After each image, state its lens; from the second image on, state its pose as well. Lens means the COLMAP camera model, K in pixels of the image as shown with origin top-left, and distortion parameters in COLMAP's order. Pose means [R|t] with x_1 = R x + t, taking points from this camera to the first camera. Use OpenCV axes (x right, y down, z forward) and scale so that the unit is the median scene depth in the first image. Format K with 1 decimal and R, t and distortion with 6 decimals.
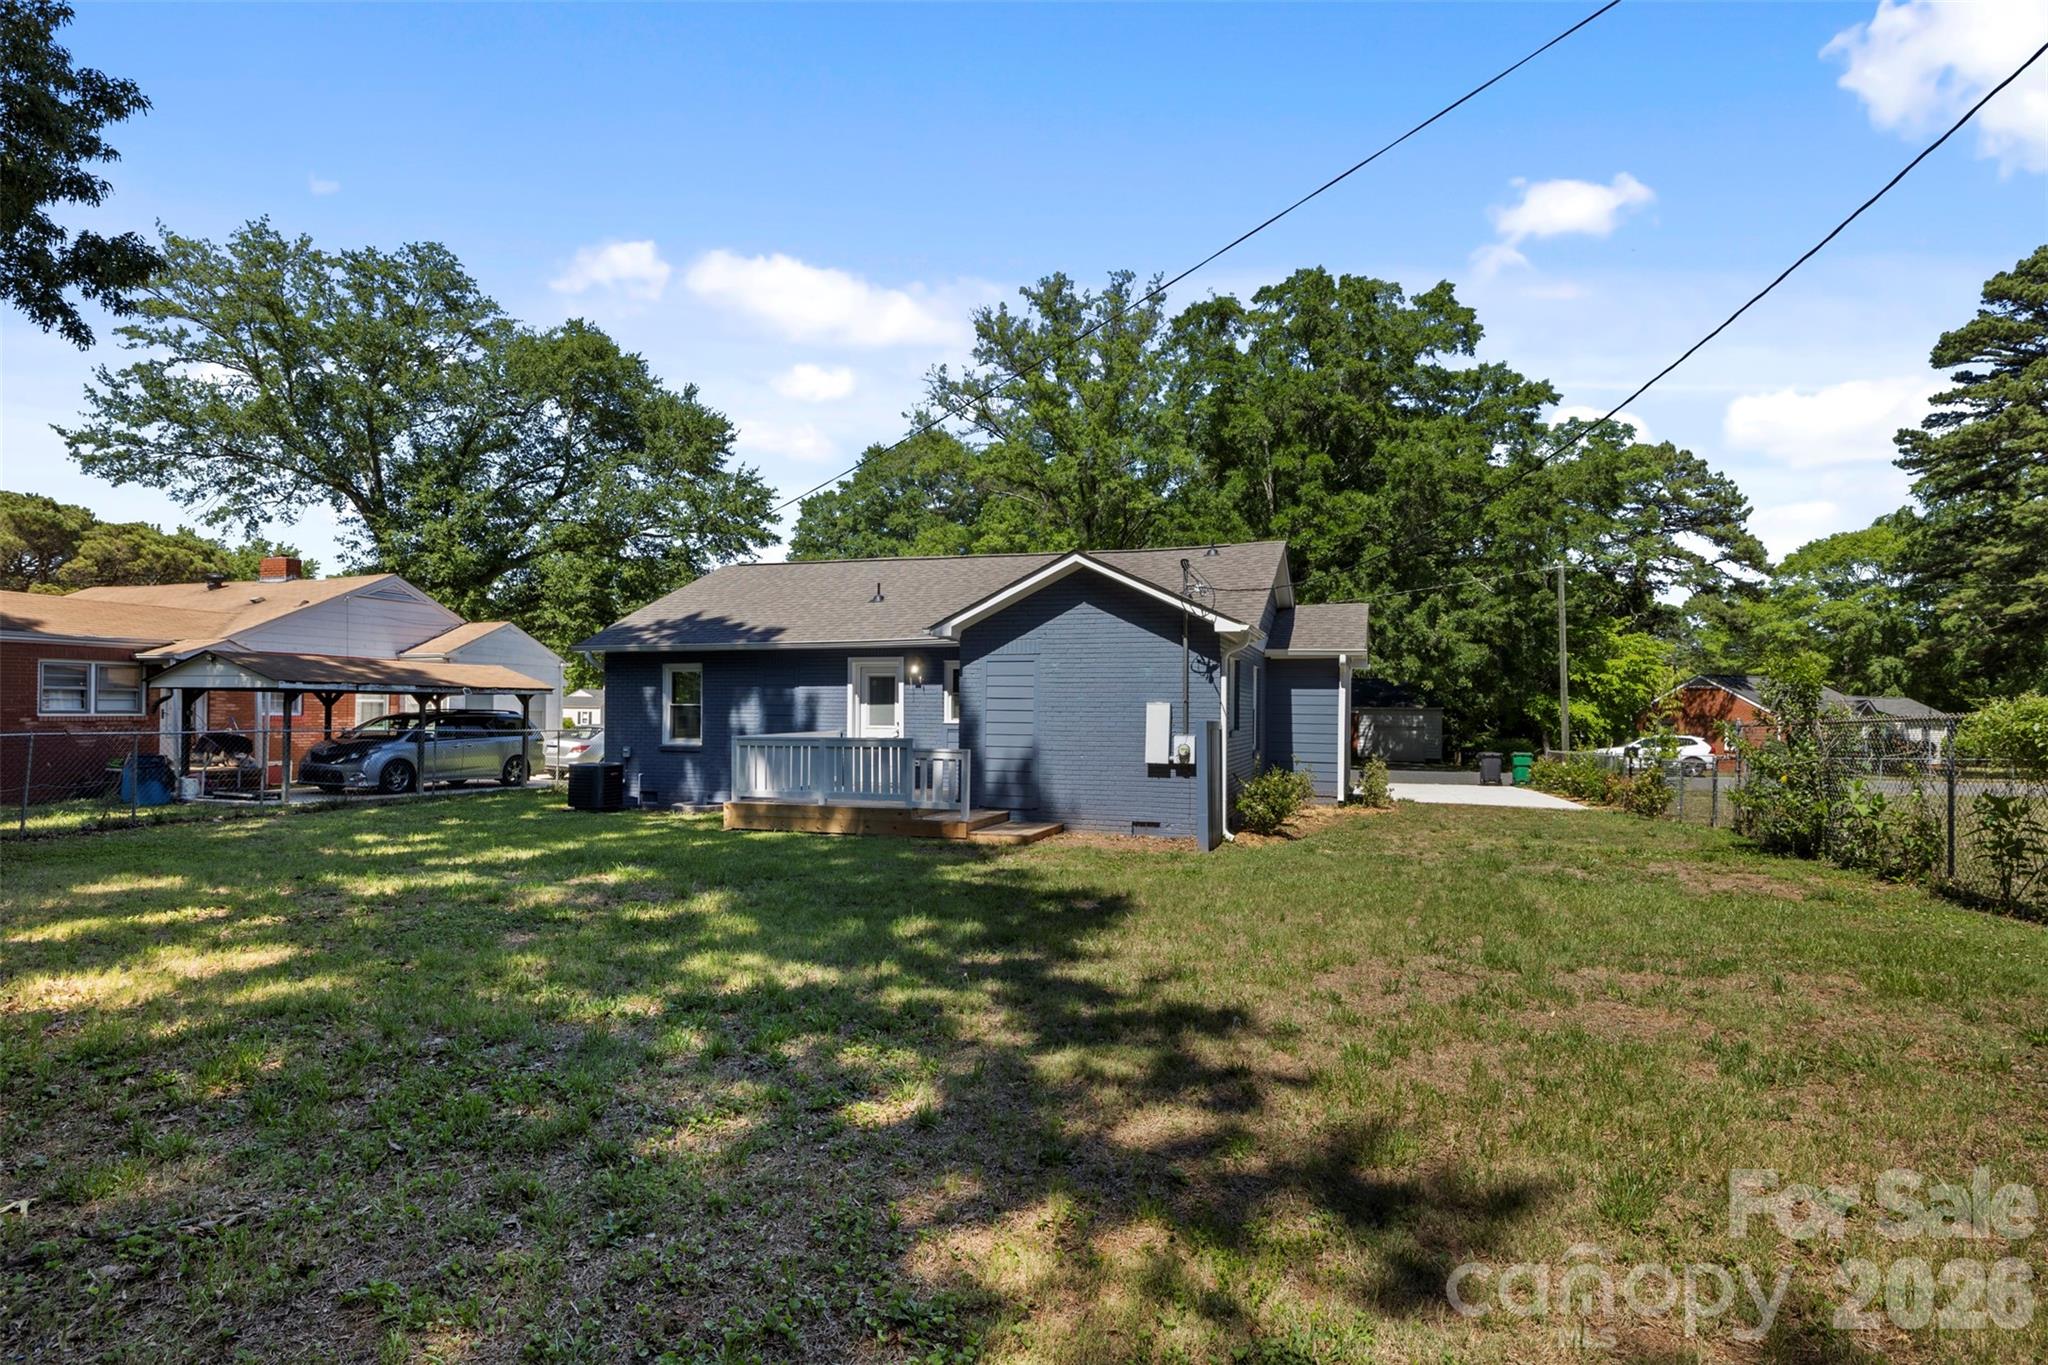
lens RADIAL K [[1020.5, 0, 1028.1], [0, 1020.5, 693.2], [0, 0, 1]] dist [-0.001782, 0.000709]
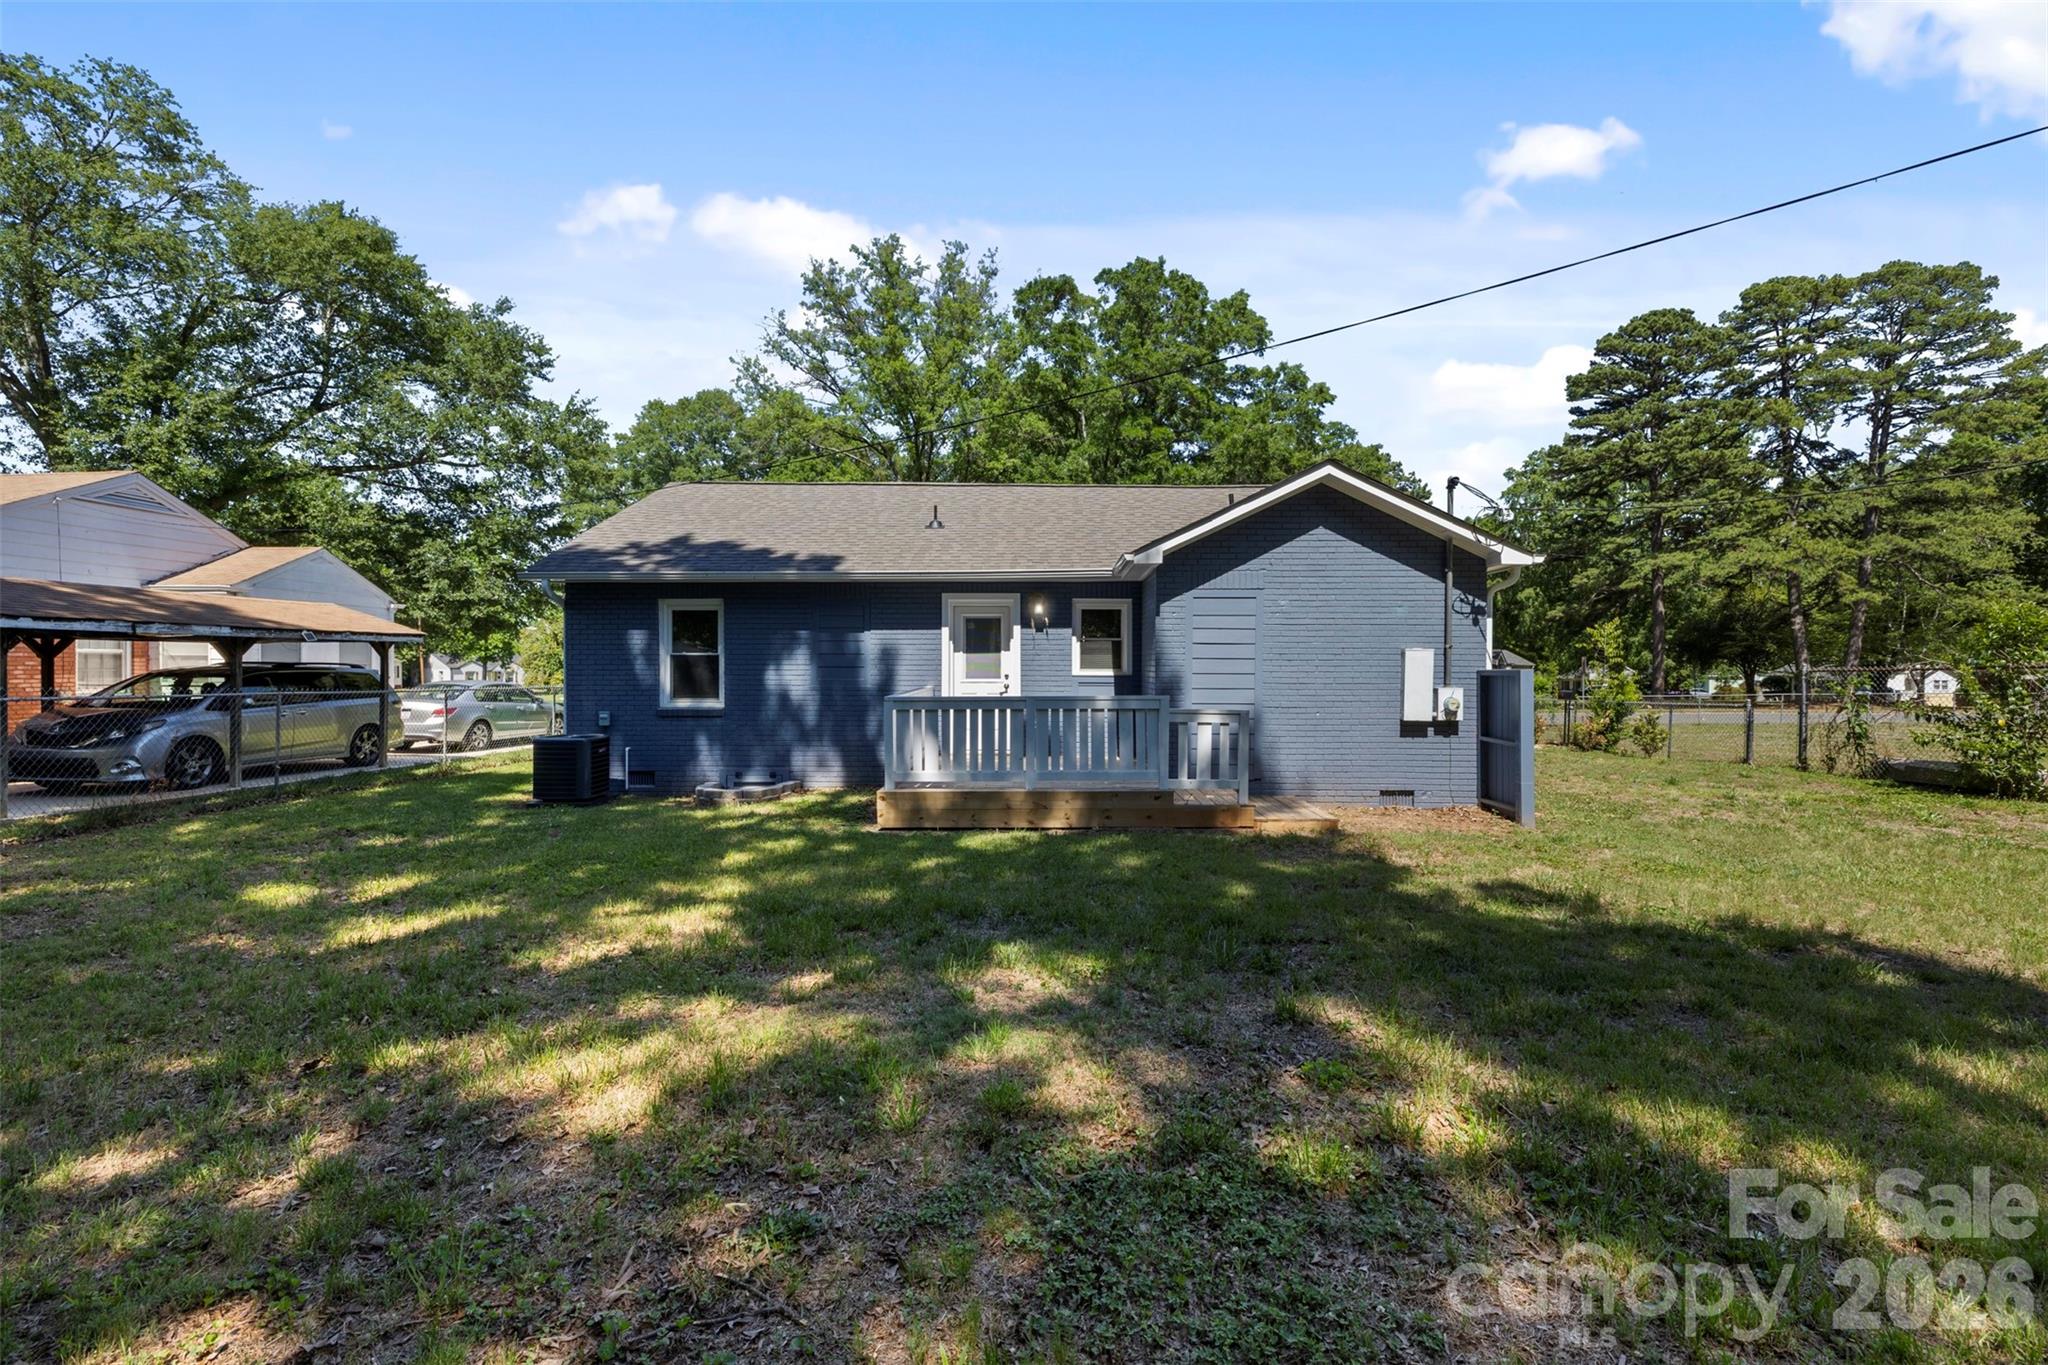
lens RADIAL K [[864.9, 0, 1027.9], [0, 864.9, 668.3], [0, 0, 1]] dist [0.003481, -0.001747]
pose [[0.950477, -0.006944, 0.310716, -0.242146], [-0.000327, 0.999727, 0.023342, 0.005358], [-0.310794, -0.022288, 0.950216, 0.256915]]
